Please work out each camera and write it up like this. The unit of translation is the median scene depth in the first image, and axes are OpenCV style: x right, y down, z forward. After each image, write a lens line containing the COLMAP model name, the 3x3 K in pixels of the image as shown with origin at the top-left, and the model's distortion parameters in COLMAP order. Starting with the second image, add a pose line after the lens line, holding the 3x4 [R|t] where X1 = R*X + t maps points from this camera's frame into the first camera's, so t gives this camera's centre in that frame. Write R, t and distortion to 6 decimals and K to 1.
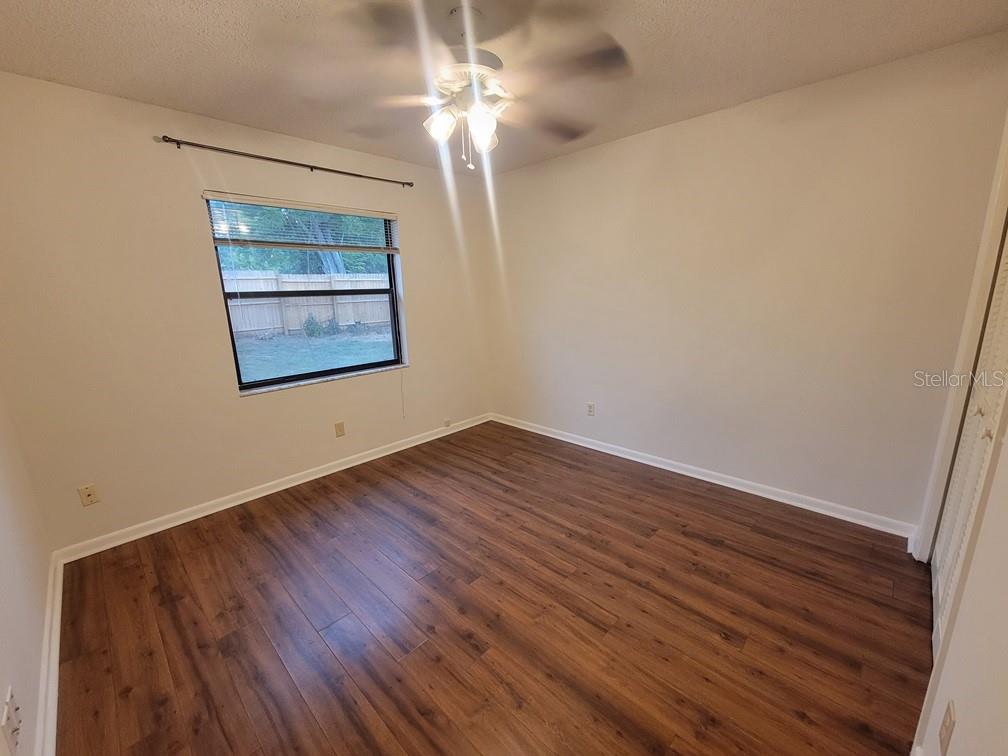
lens RADIAL K [[410.9, 0, 505.2], [0, 410.9, 381.6], [0, 0, 1]] dist [0.006981, 0.000308]
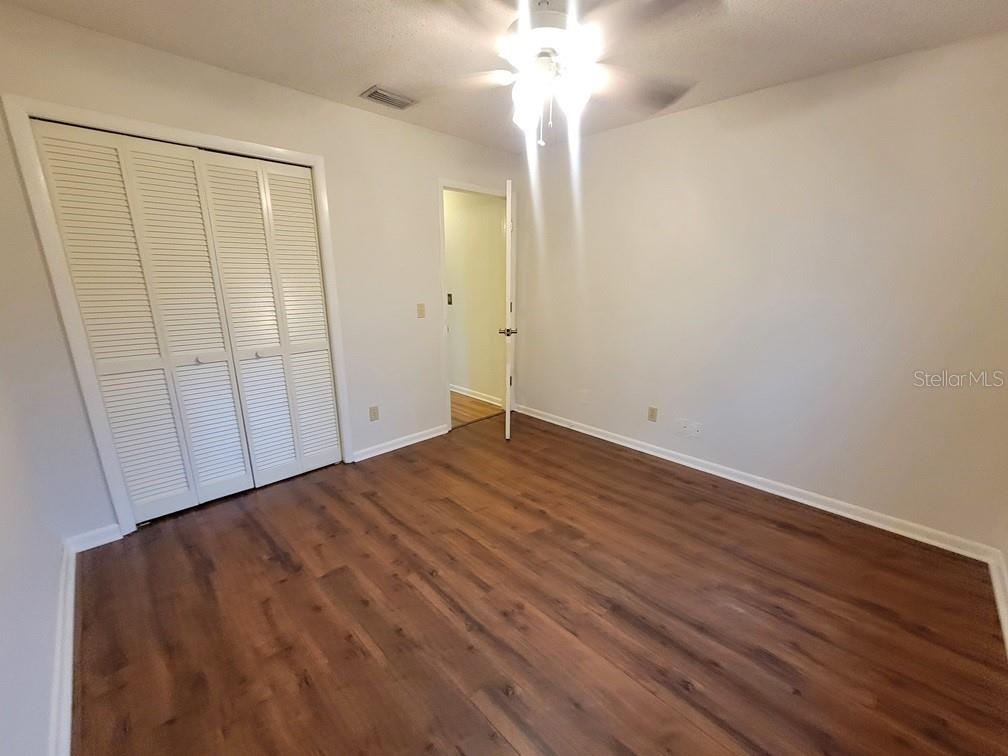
lens RADIAL K [[410.9, 0, 505.1], [0, 410.9, 380.0], [0, 0, 1]] dist [0.006981, 0.000308]
pose [[-0.999698, 0.013717, 0.020397, -0.012747], [0.021450, 0.892091, 0.451347, -0.346668], [-0.012005, 0.451648, -0.892115, 1.555715]]
